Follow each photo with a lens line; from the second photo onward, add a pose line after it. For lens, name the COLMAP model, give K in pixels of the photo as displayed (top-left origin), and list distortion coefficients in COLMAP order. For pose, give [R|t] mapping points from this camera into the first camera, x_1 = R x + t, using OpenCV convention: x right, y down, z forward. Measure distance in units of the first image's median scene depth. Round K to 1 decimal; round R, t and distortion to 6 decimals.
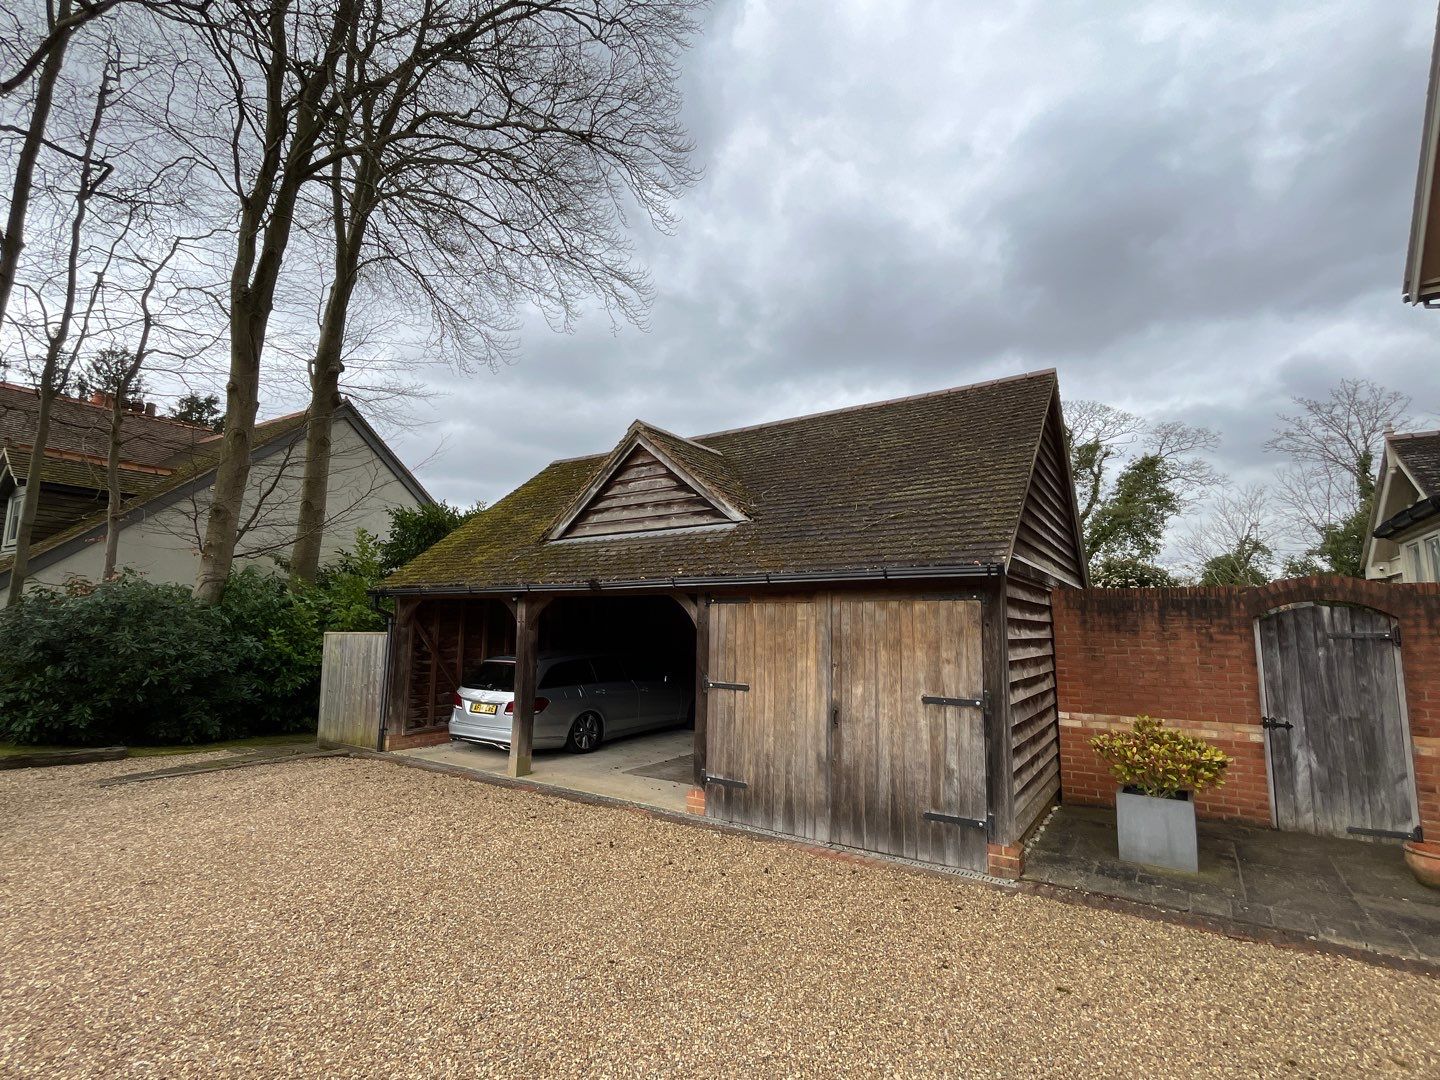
lens RADIAL K [[672.5, 0, 721.9], [0, 672.5, 539.5], [0, 0, 1]] dist [-0.000377, 0.000236]
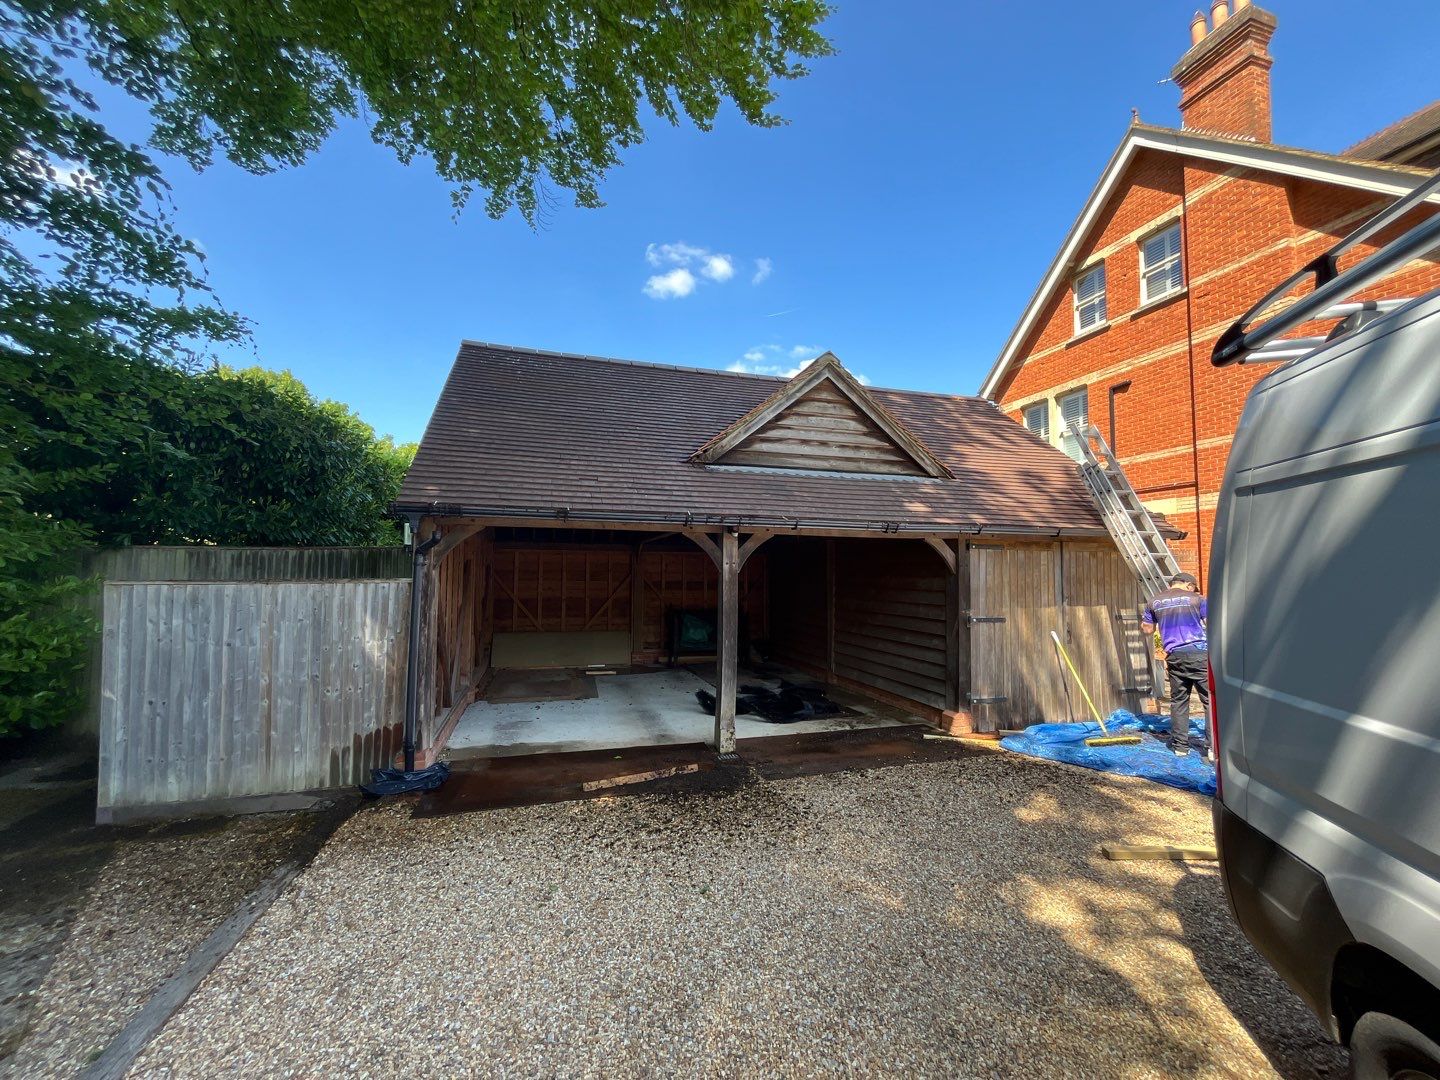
lens RADIAL K [[587.5, 0, 723.1], [0, 587.5, 541.9], [0, 0, 1]] dist [0.012882, 0.000108]
pose [[0.635864, 0.032690, 0.771108, -0.939043], [-0.099125, 0.994287, 0.039588, 0.076879], [-0.765409, -0.101609, 0.635472, 0.622323]]
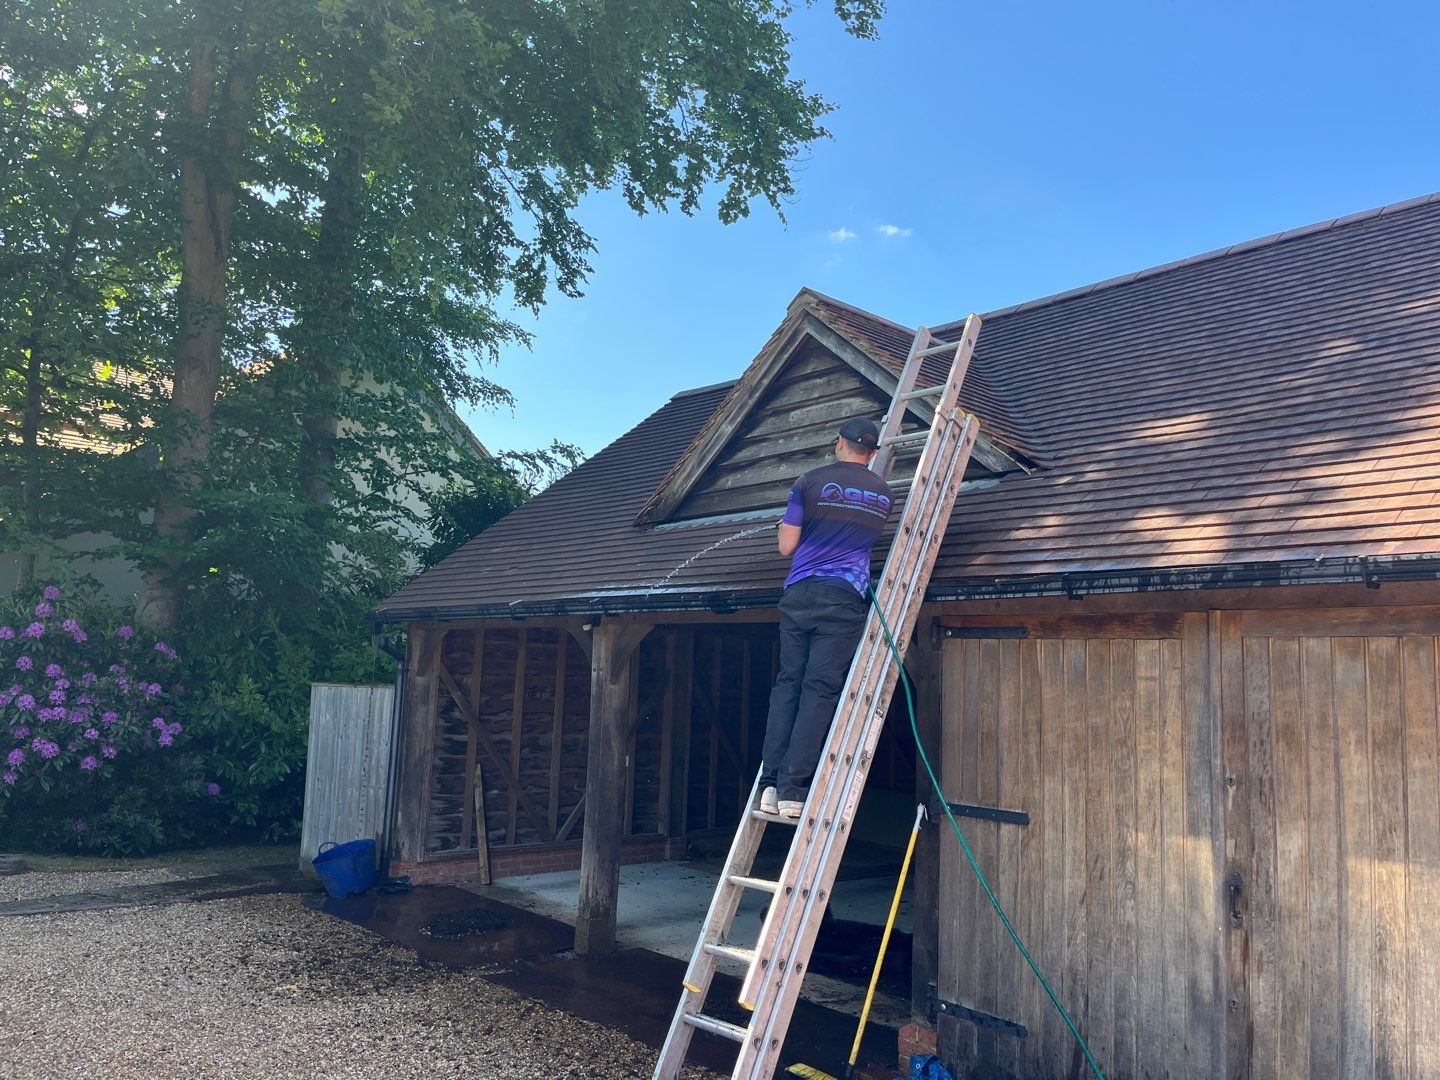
lens RADIAL K [[1095.1, 0, 708.8], [0, 1095.1, 544.5], [0, 0, 1]] dist [0.031807, -0.011200]
pose [[0.967799, -0.008164, -0.251590, 0.016426], [0.007633, 0.999966, -0.003084, 0.025317], [0.251607, 0.001065, 0.967829, 0.172663]]
